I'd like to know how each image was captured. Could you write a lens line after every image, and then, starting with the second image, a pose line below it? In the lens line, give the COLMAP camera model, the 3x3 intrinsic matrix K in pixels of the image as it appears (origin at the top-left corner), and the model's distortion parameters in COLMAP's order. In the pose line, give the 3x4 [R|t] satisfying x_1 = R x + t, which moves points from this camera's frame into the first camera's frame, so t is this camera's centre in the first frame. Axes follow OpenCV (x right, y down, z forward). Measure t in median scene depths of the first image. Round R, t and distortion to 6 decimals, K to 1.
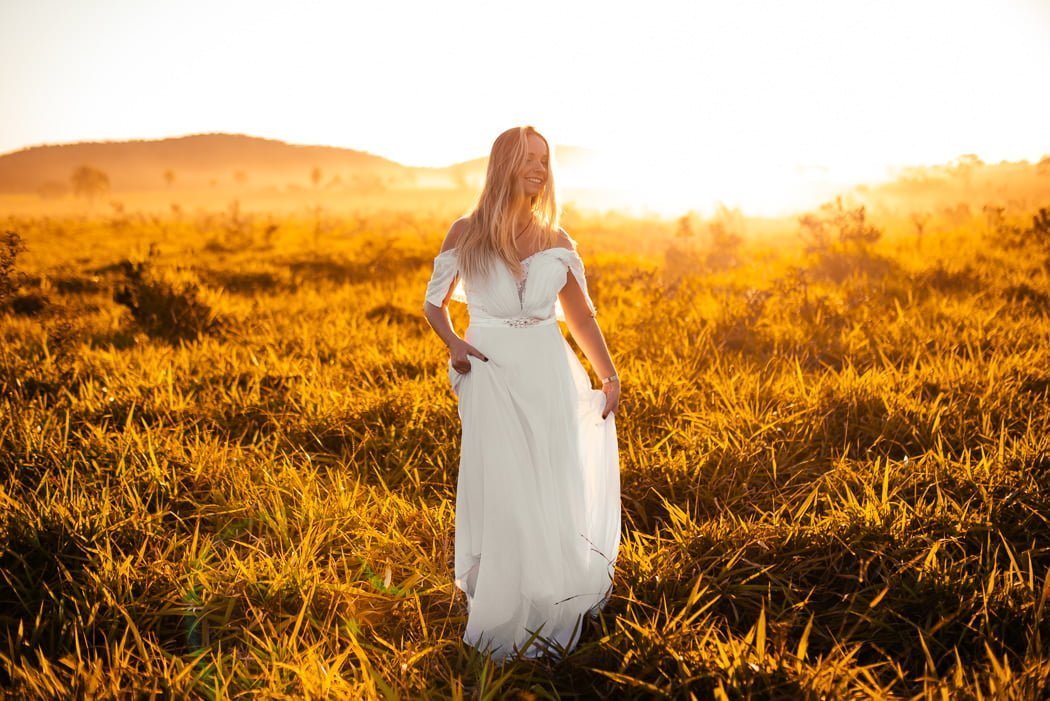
lens RADIAL K [[1530.6, 0, 527.1], [0, 1530.6, 391.3], [0, 0, 1]] dist [-0.138505, 0.026171]
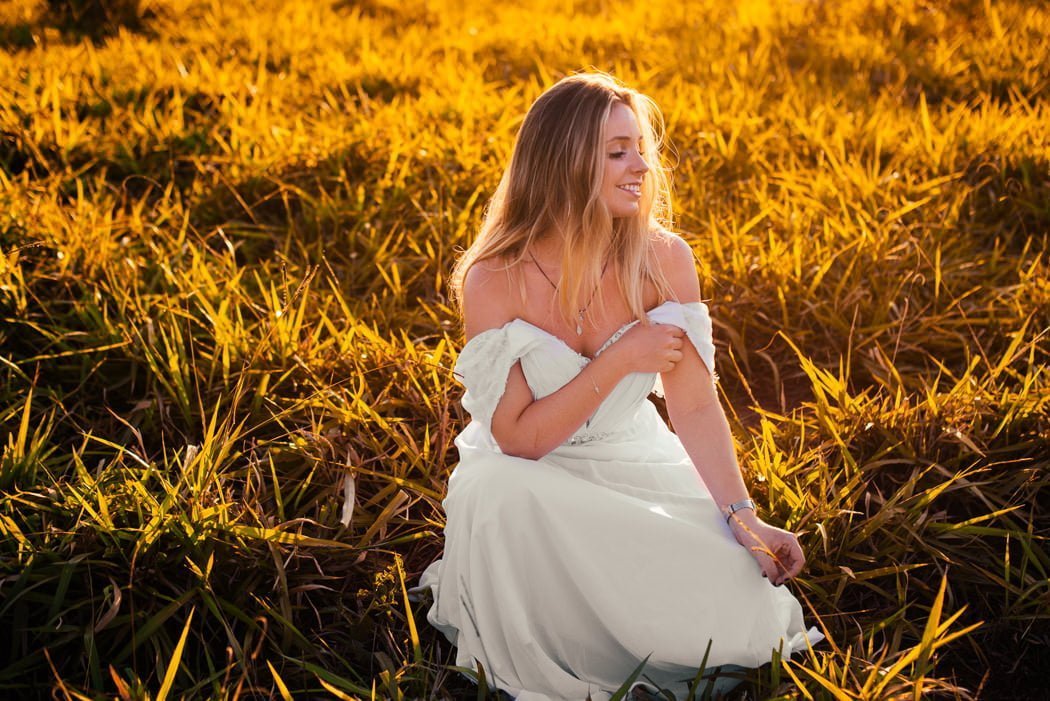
lens RADIAL K [[1530.6, 0, 527.1], [0, 1530.6, 391.3], [0, 0, 1]] dist [-0.138505, 0.026171]
pose [[0.999553, 0.020705, 0.021584, -0.024768], [-0.024636, 0.979157, 0.201607, -0.026094], [-0.016960, -0.202048, 0.979229, 0.295080]]
